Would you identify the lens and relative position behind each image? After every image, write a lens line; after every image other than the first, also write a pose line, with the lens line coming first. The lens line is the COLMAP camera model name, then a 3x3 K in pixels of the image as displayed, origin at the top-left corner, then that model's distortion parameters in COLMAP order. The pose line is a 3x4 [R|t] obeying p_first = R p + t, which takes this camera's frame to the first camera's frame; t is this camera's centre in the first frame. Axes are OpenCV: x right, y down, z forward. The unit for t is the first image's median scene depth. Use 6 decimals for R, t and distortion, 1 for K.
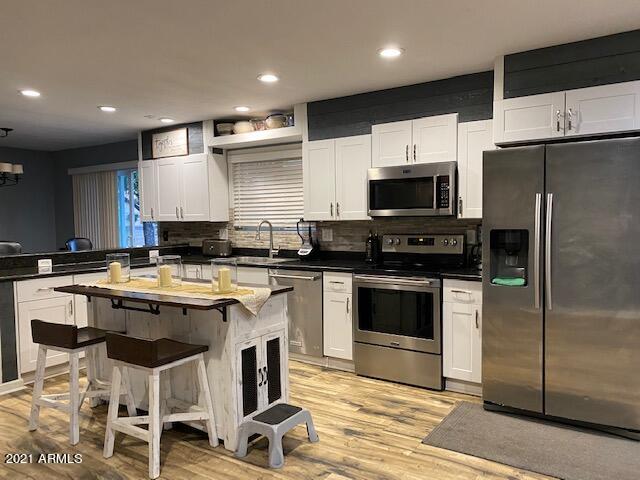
lens RADIAL K [[491.6, 0, 320.0], [0, 491.6, 241.6], [0, 0, 1]] dist [0.033539, -0.034805]
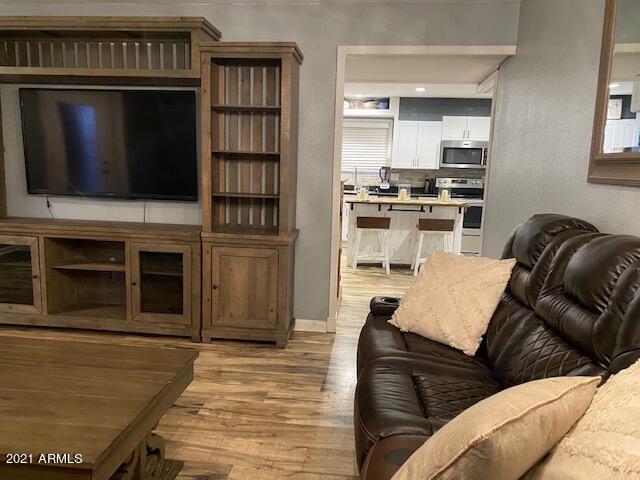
lens RADIAL K [[491.6, 0, 317.7], [0, 491.6, 240.2], [0, 0, 1]] dist [0.033539, -0.034805]
pose [[0.889736, -0.027394, 0.455653, -1.065630], [-0.015187, 0.995869, 0.089526, 0.058562], [-0.456223, -0.086574, 0.885644, -0.405999]]
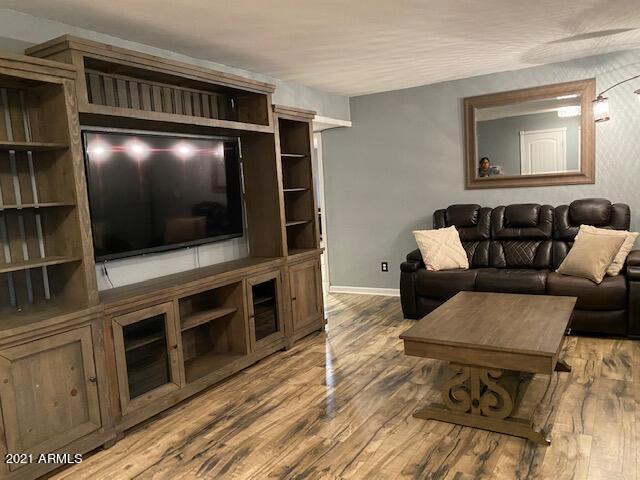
lens RADIAL K [[491.6, 0, 315.3], [0, 491.6, 242.5], [0, 0, 1]] dist [0.033539, -0.034805]
pose [[-0.030151, -0.097796, 0.994750, -2.707263], [0.121552, 0.987457, 0.100764, -0.063223], [-0.992127, 0.123952, -0.017885, 1.187351]]
